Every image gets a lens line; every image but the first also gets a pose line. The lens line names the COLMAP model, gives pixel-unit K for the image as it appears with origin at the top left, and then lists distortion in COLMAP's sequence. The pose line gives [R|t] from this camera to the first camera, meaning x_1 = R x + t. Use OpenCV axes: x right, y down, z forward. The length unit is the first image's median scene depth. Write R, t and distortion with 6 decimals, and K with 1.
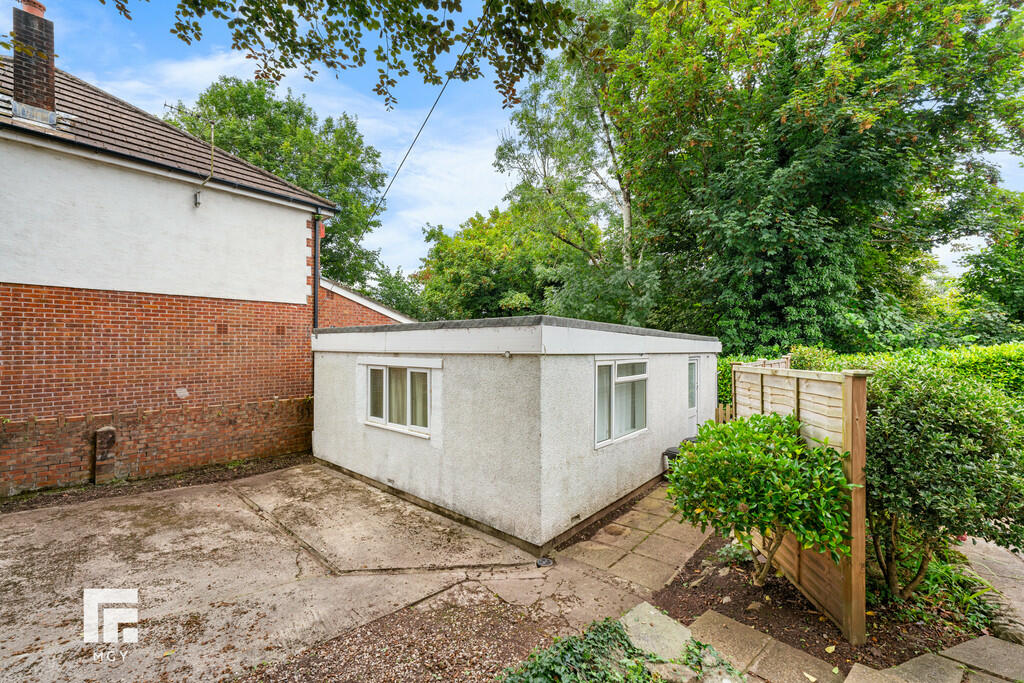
lens RADIAL K [[416.7, 0, 512.0], [0, 416.7, 341.5], [0, 0, 1]] dist [0.000446, 0.000091]
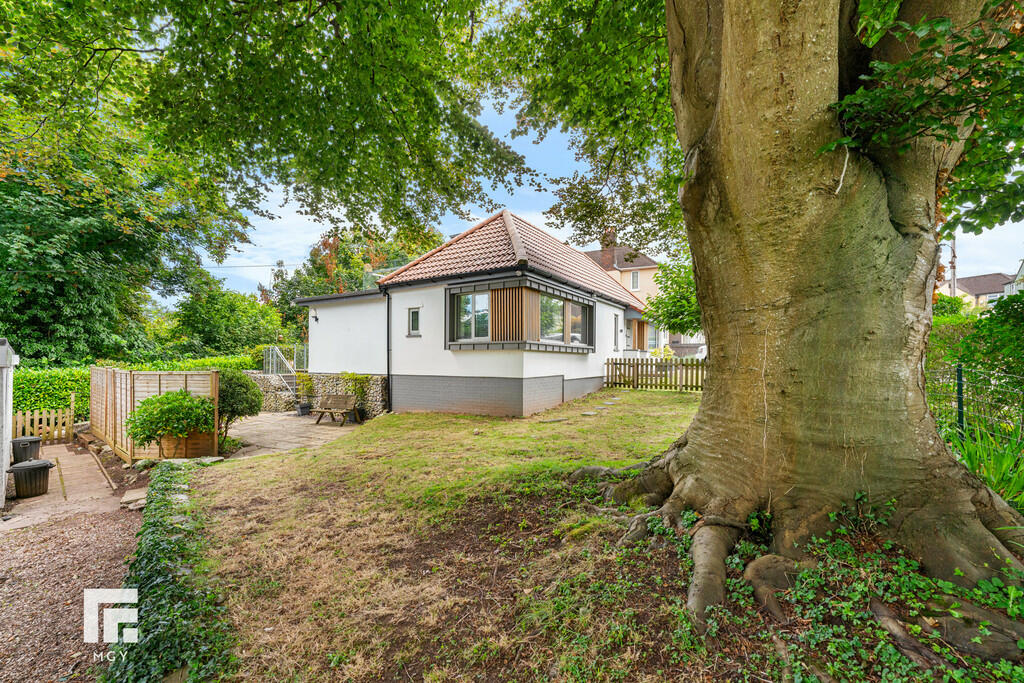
lens RADIAL K [[416.7, 0, 512.0], [0, 416.7, 341.5], [0, 0, 1]] dist [0.000446, 0.000091]
pose [[-0.008441, 0.046023, 0.998905, -0.505321], [-0.021127, 0.998709, -0.046193, -0.009464], [-0.999741, -0.021494, -0.007458, -0.253395]]
